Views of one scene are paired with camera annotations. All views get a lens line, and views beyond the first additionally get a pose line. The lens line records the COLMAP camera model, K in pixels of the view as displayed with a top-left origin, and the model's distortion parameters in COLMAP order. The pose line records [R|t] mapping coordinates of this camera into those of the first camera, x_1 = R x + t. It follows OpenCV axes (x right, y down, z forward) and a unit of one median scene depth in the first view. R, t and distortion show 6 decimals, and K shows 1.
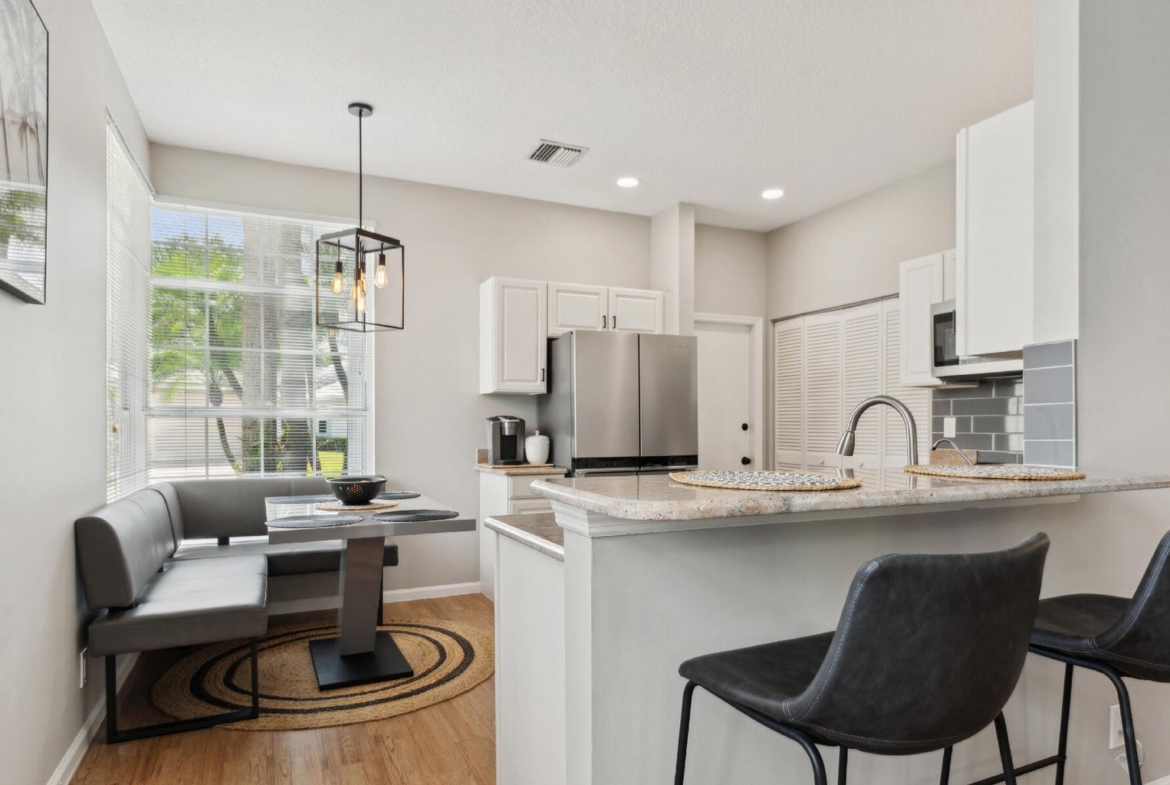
lens RADIAL K [[699.5, 0, 584.0], [0, 699.5, 414.5], [0, 0, 1]] dist [-0.004072, -0.000538]
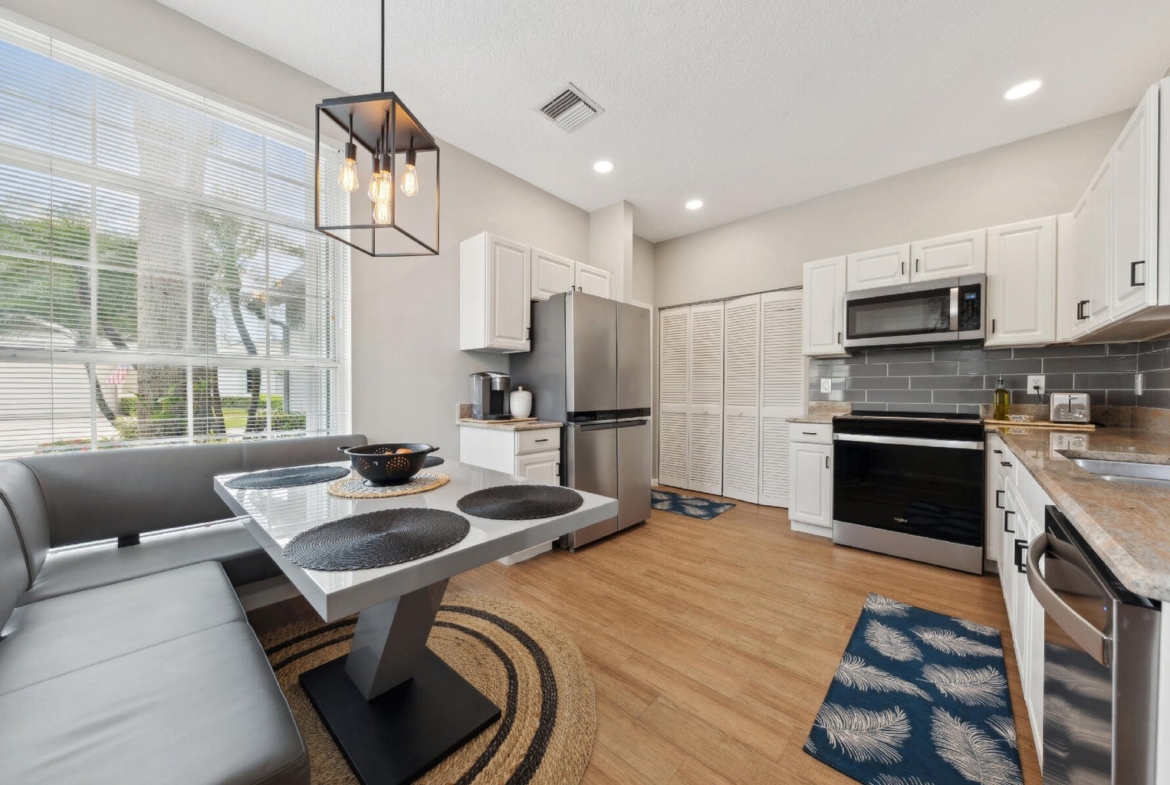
lens RADIAL K [[411.1, 0, 585.0], [0, 411.1, 392.5], [0, 0, 1]] dist [0.001071, -0.003014]
pose [[0.921222, 0.001644, 0.389034, -0.225644], [-0.010653, 0.999723, 0.021000, 0.018519], [-0.388892, -0.023490, 0.920984, 0.397412]]
